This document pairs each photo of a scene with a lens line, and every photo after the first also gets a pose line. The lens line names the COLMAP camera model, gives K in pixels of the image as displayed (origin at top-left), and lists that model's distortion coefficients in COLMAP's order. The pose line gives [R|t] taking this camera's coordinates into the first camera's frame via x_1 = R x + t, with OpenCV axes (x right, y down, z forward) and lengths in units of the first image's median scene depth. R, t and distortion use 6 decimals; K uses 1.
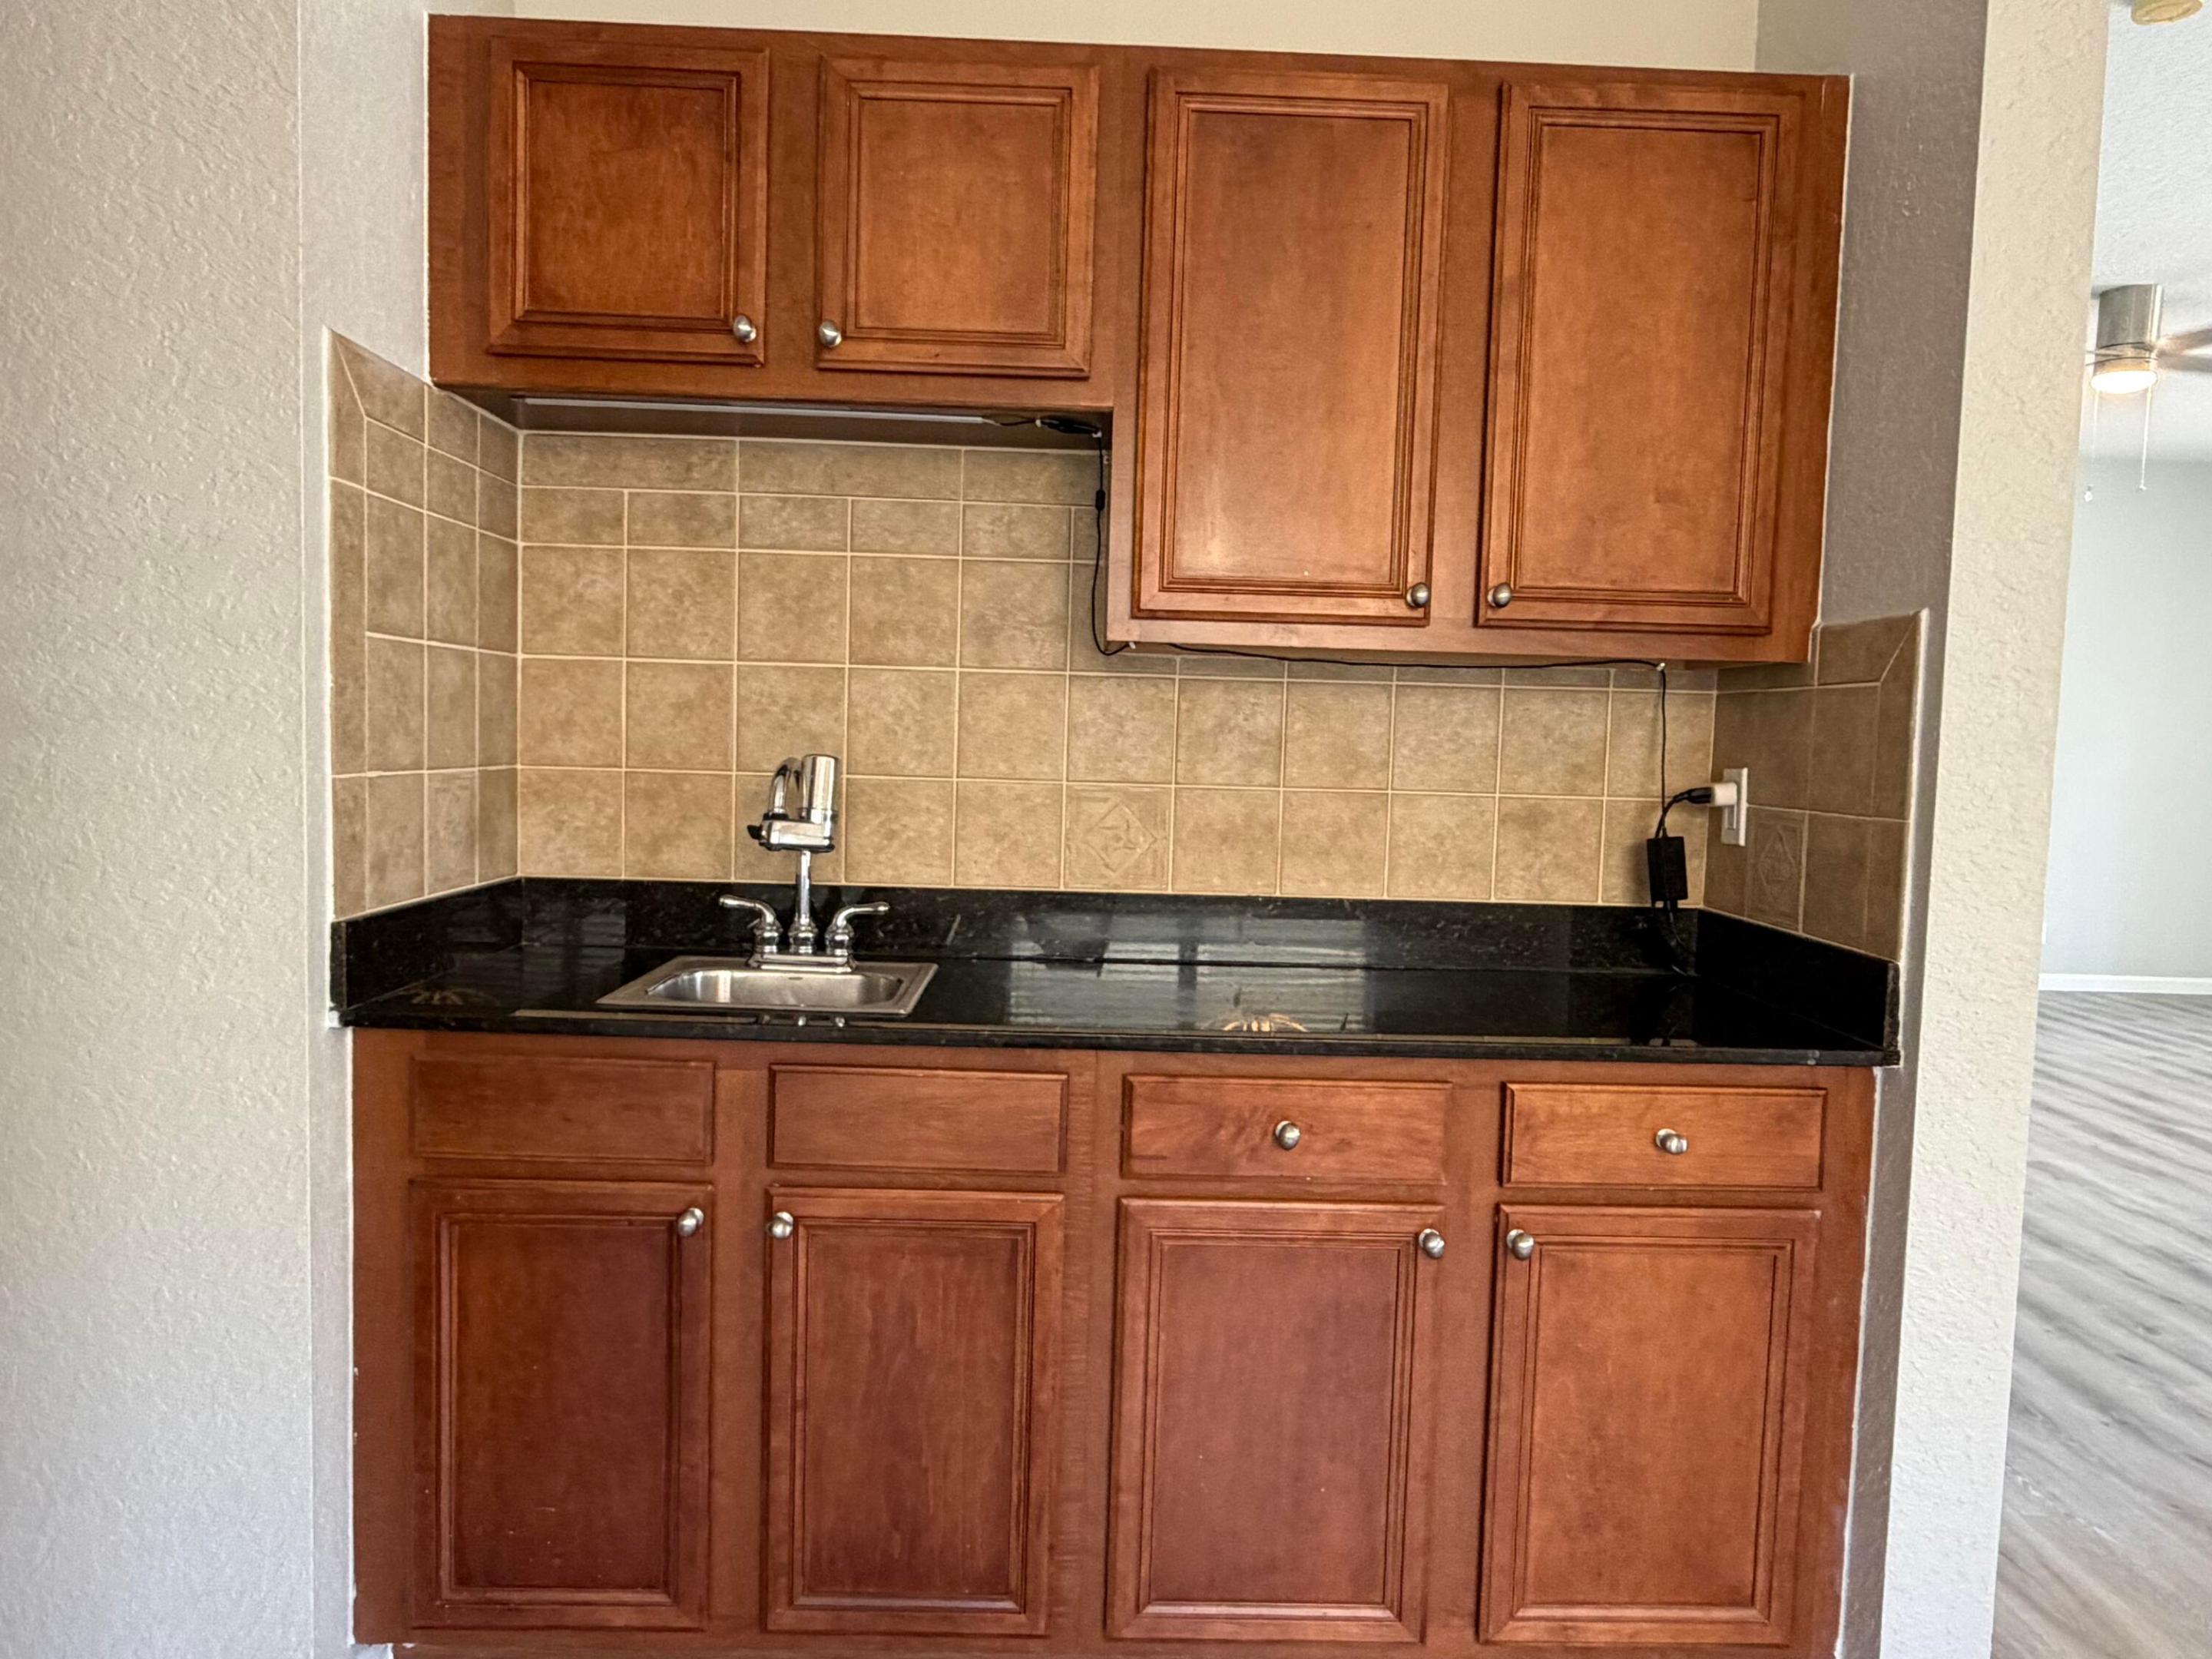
lens RADIAL K [[1476.4, 0, 1095.9], [0, 1476.4, 831.5], [0, 0, 1]] dist [-0.018101, 0.001713]
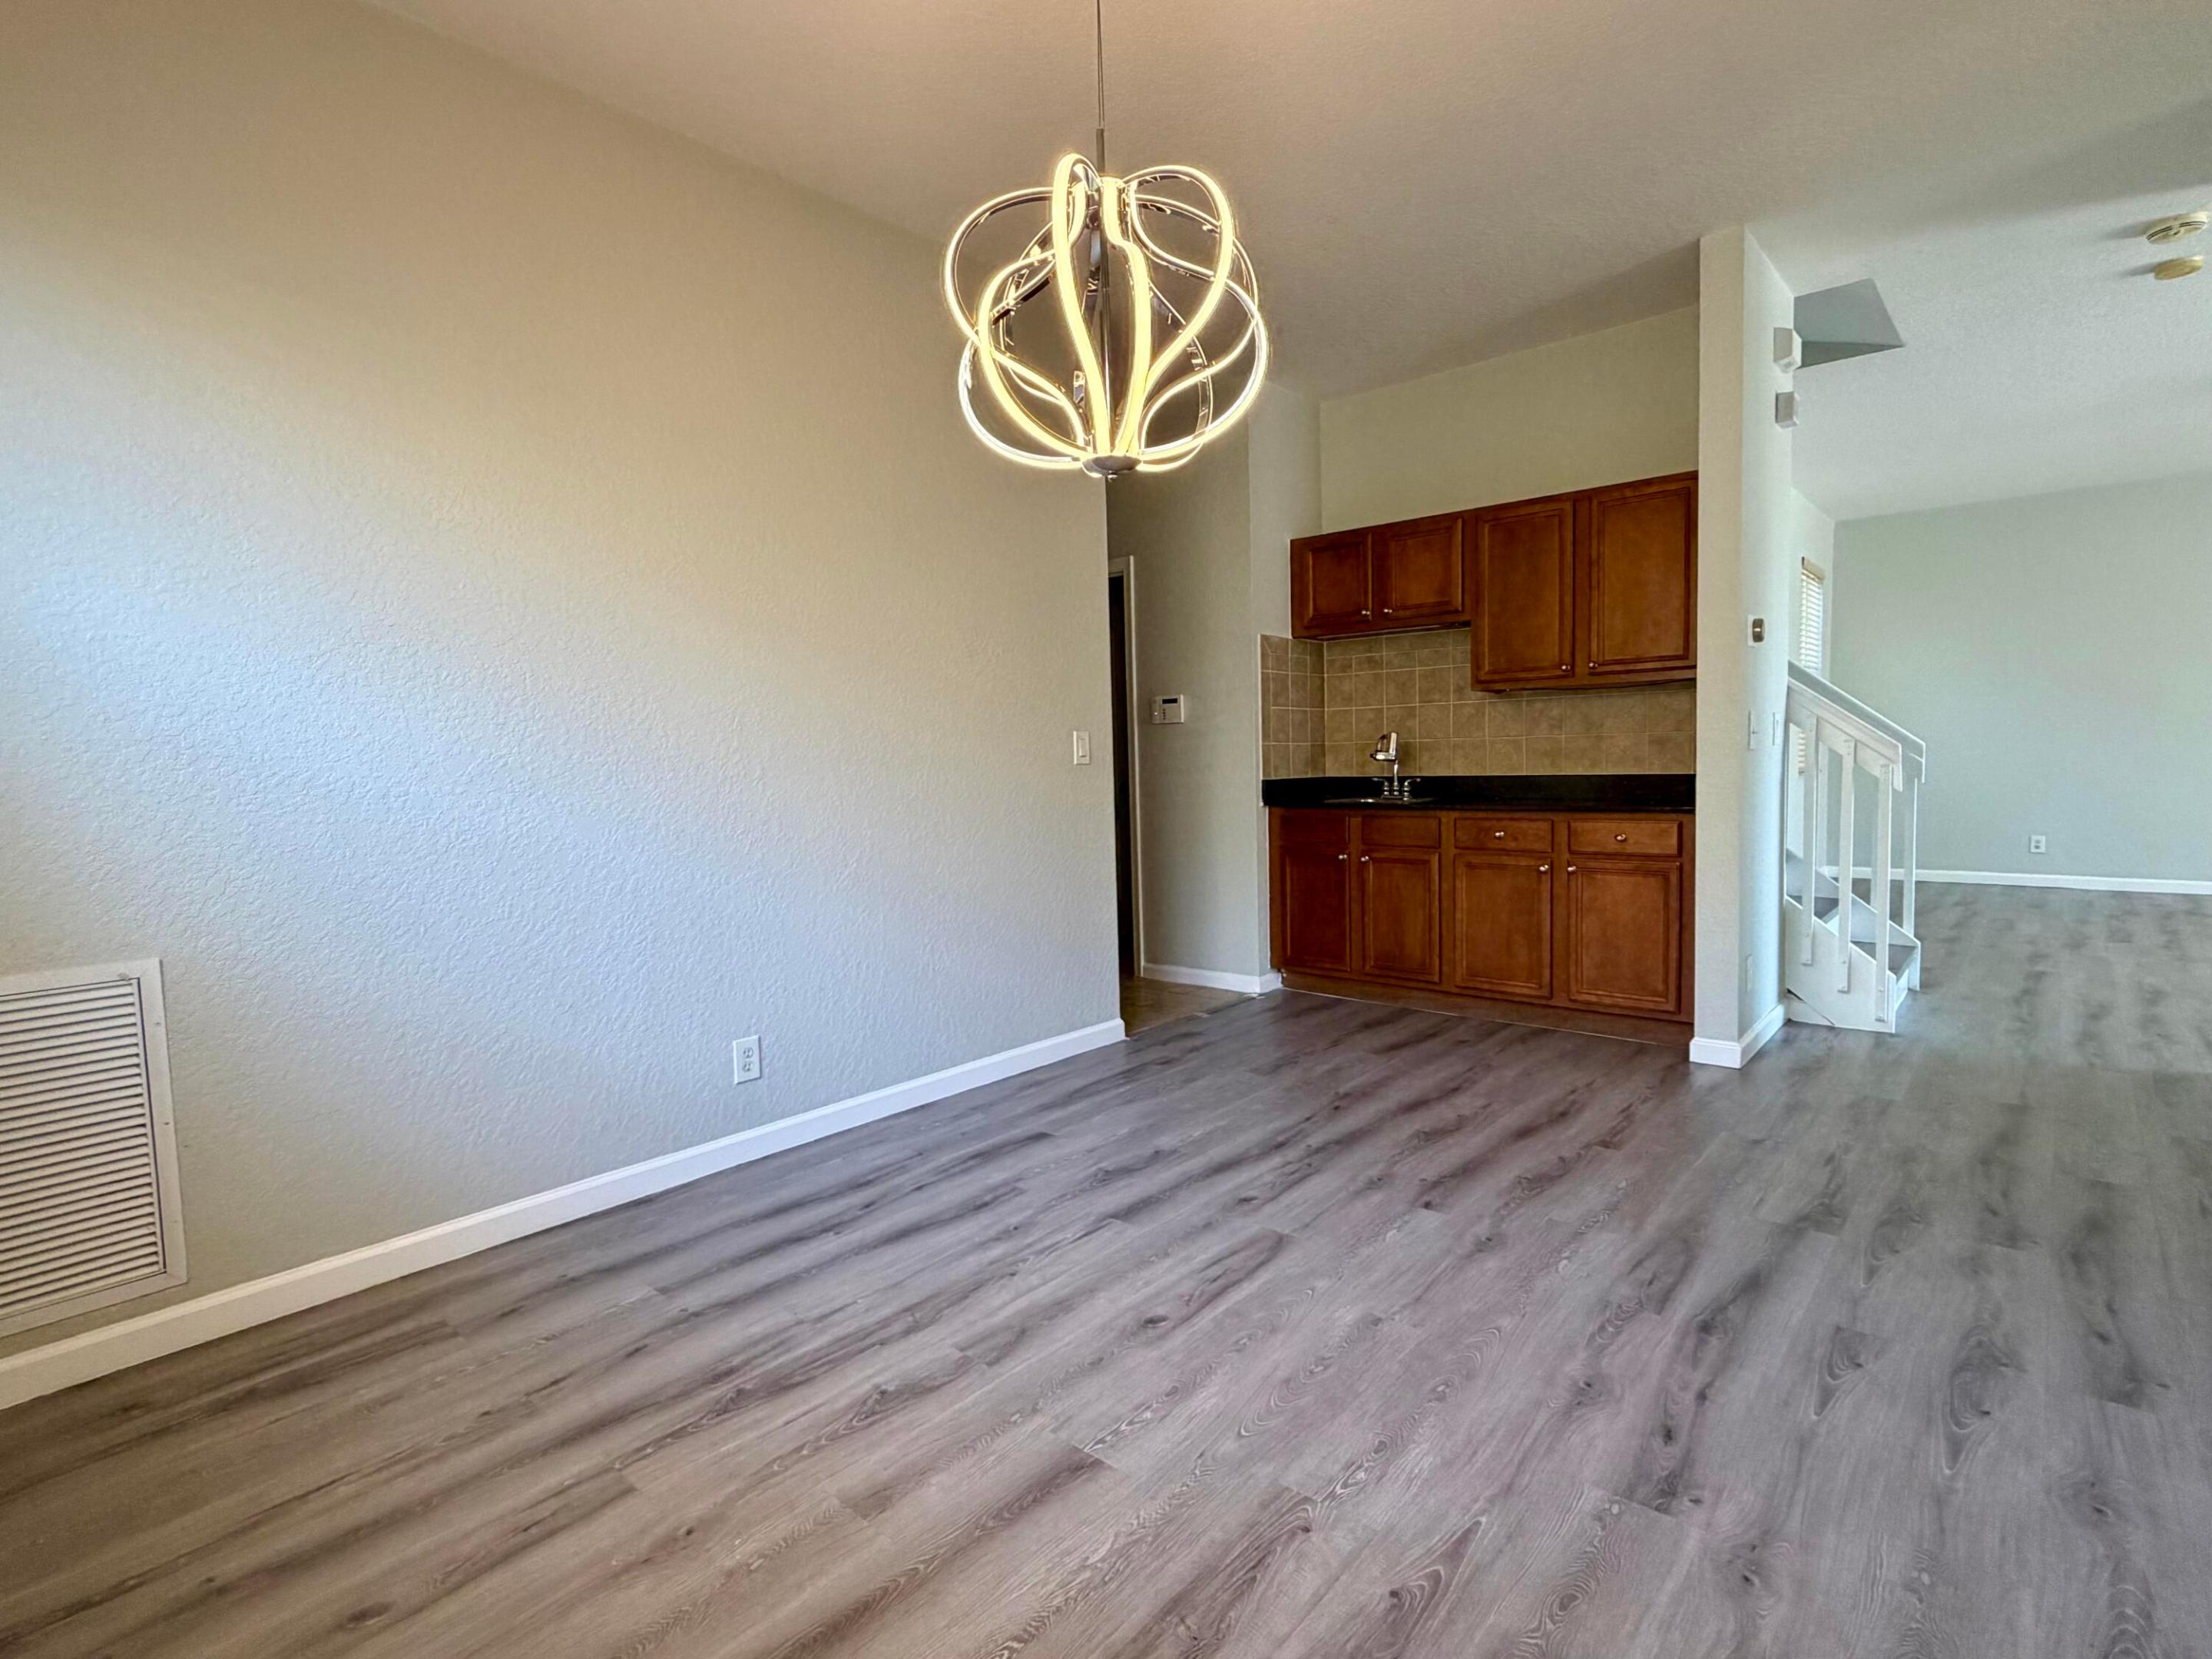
lens RADIAL K [[1095.6, 0, 1102.5], [0, 1095.6, 828.4], [0, 0, 1]] dist [0.000603, -0.000347]
pose [[0.725683, -0.002490, -0.688025, 1.091412], [0.002139, 0.999997, -0.001363, 0.175158], [0.688026, -0.000483, 0.725686, -1.318582]]
